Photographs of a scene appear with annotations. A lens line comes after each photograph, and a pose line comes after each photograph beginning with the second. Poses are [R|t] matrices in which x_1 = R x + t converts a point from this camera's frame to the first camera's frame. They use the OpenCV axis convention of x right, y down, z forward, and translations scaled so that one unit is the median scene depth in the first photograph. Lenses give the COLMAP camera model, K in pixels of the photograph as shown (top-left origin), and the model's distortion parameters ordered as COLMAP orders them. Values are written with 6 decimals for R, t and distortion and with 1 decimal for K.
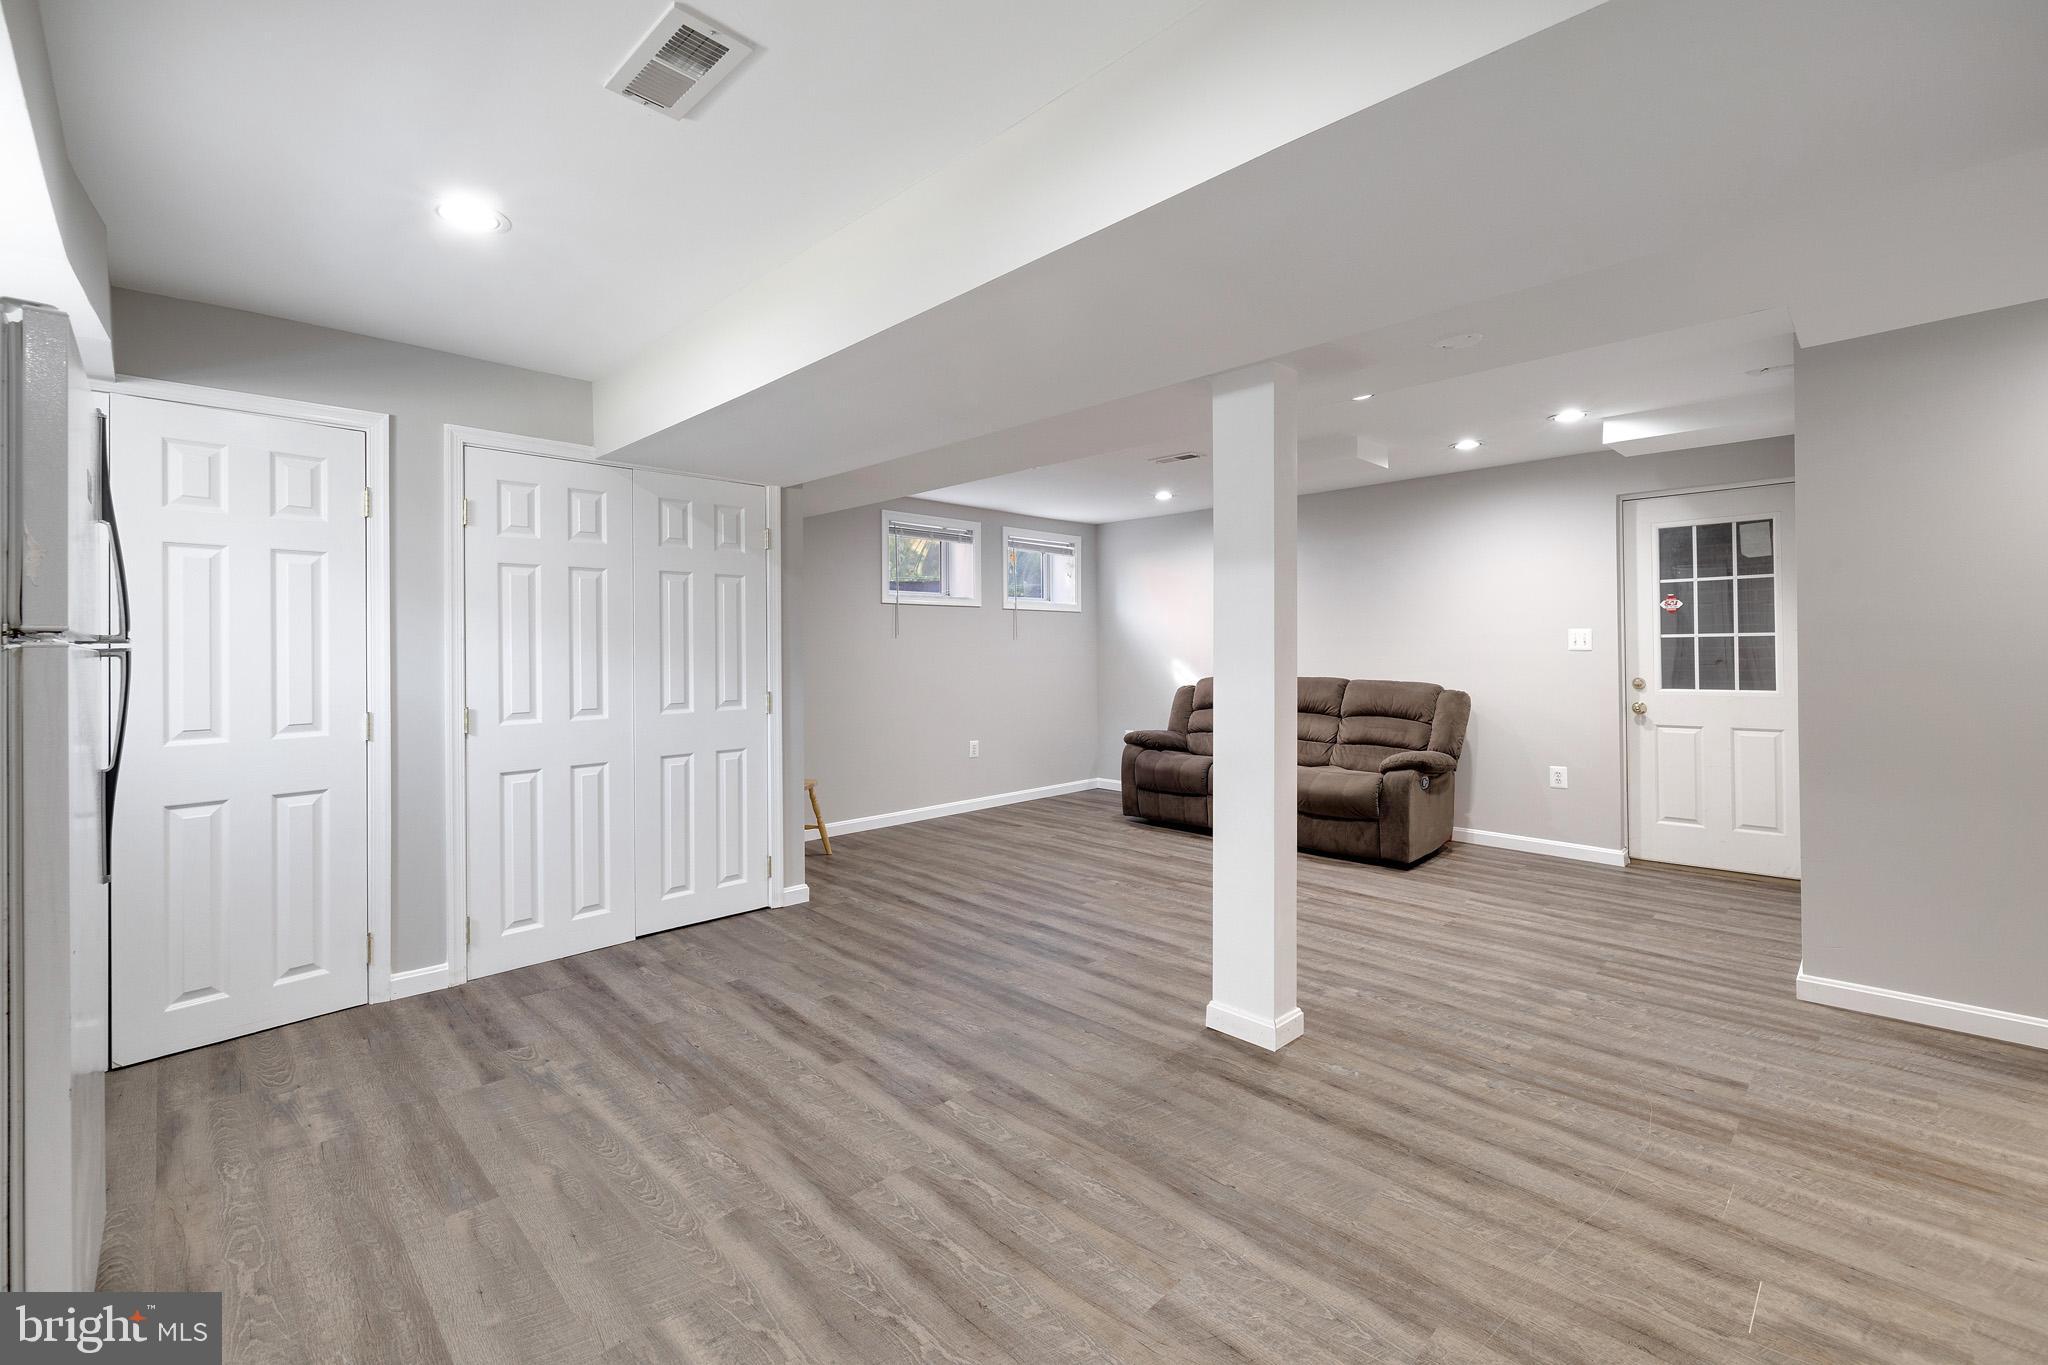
lens RADIAL K [[867.3, 0, 1024.9], [0, 867.3, 663.3], [0, 0, 1]] dist [0.001641, -0.000285]
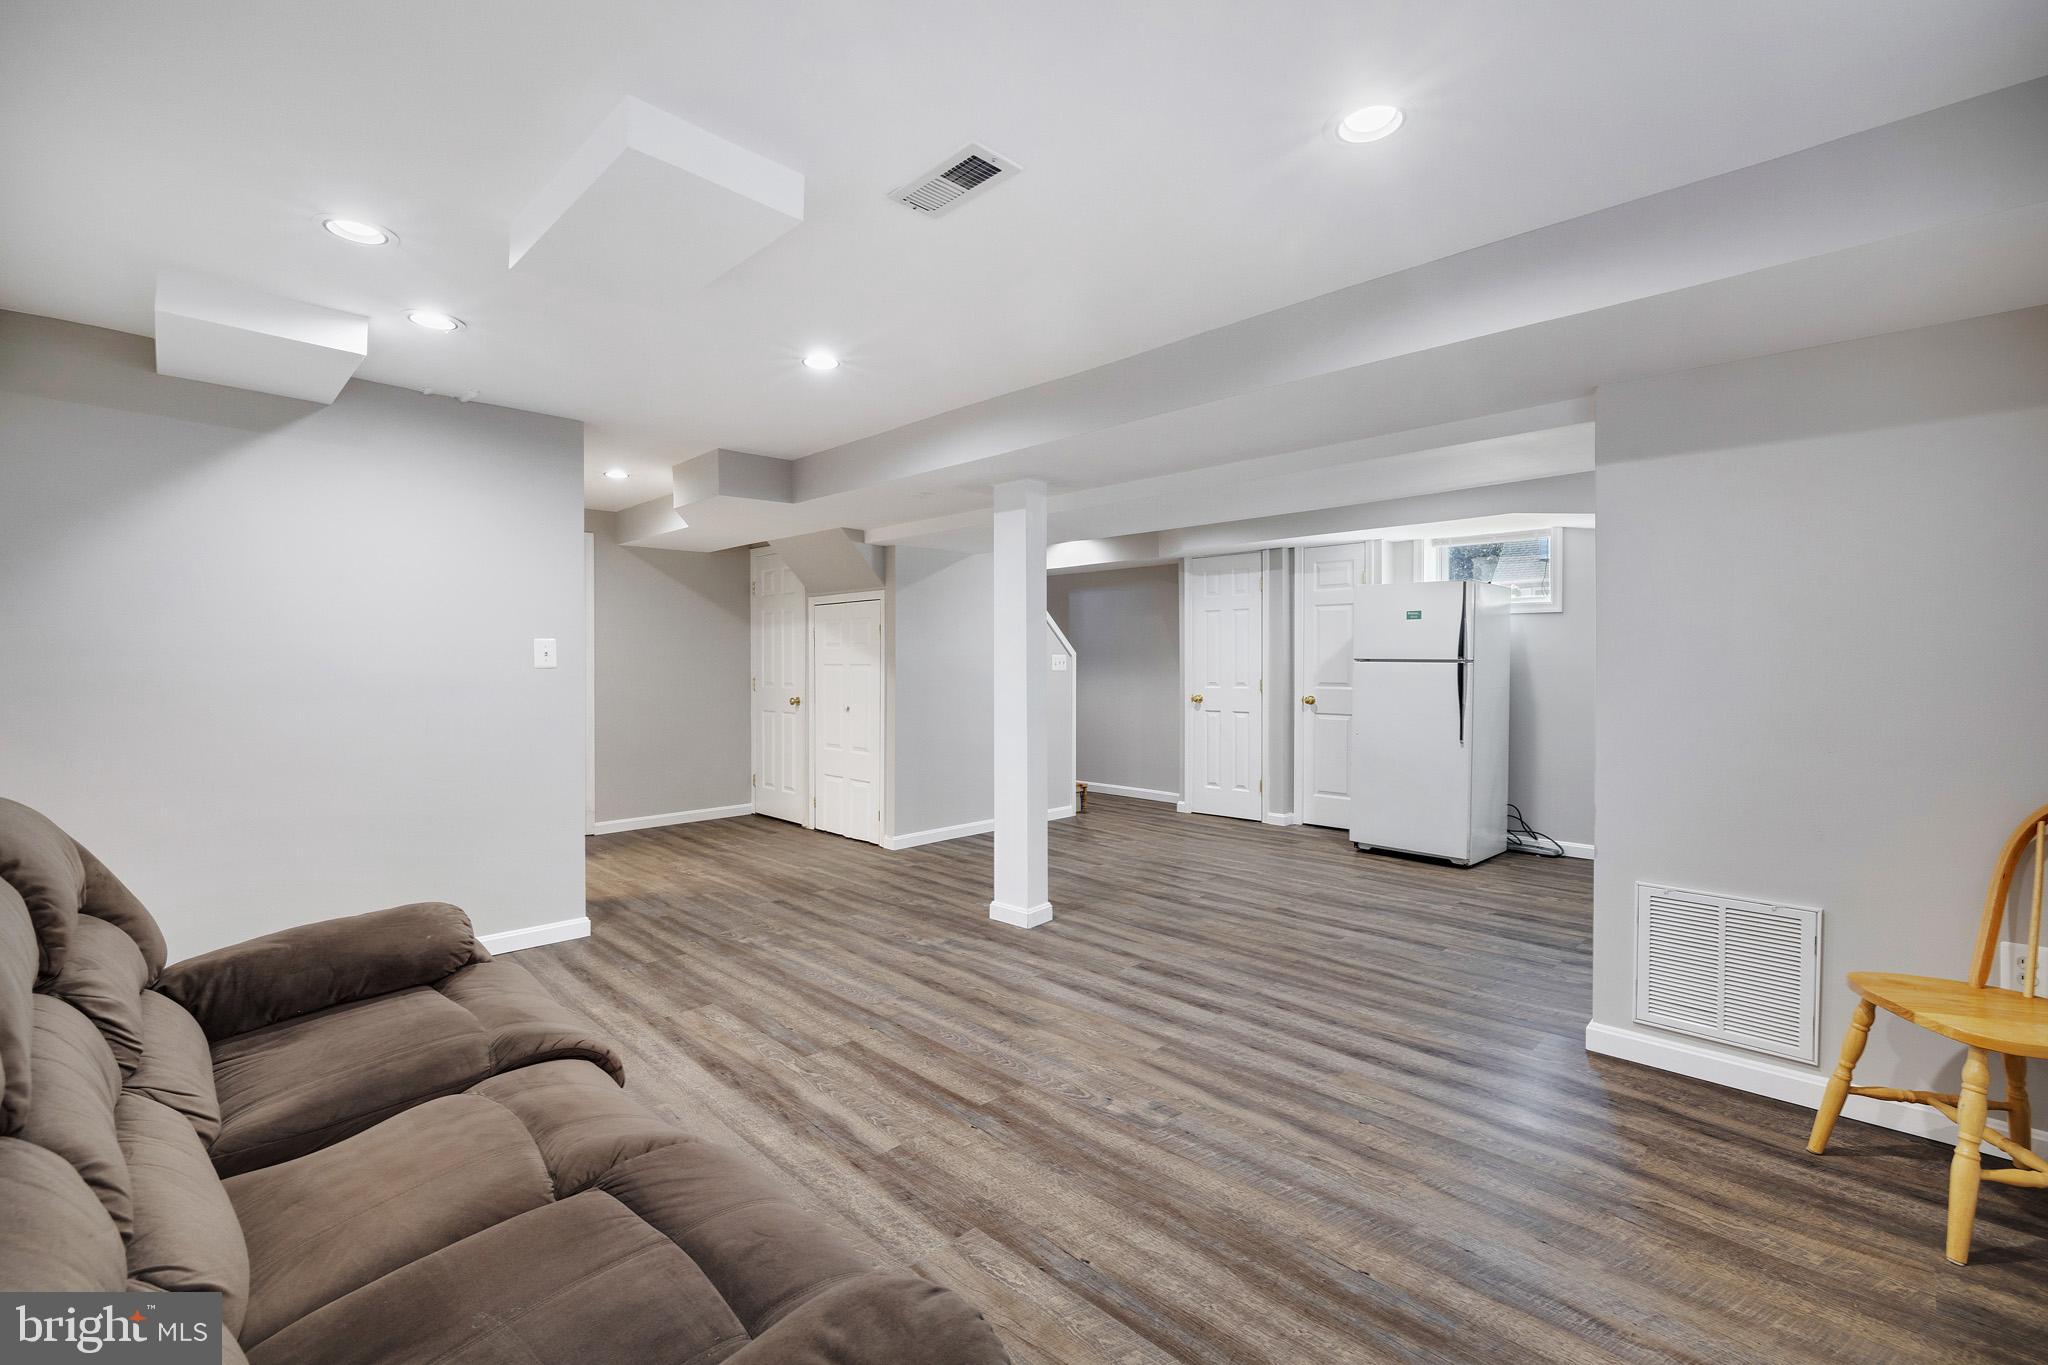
lens RADIAL K [[881.3, 0, 1022.7], [0, 881.3, 678.7], [0, 0, 1]] dist [0.000203, 0.000008]
pose [[-0.999978, 0.006565, -0.000693, 0.222972], [0.006542, 0.999552, 0.029214, -0.030979], [0.000884, 0.029209, -0.999573, 2.159394]]
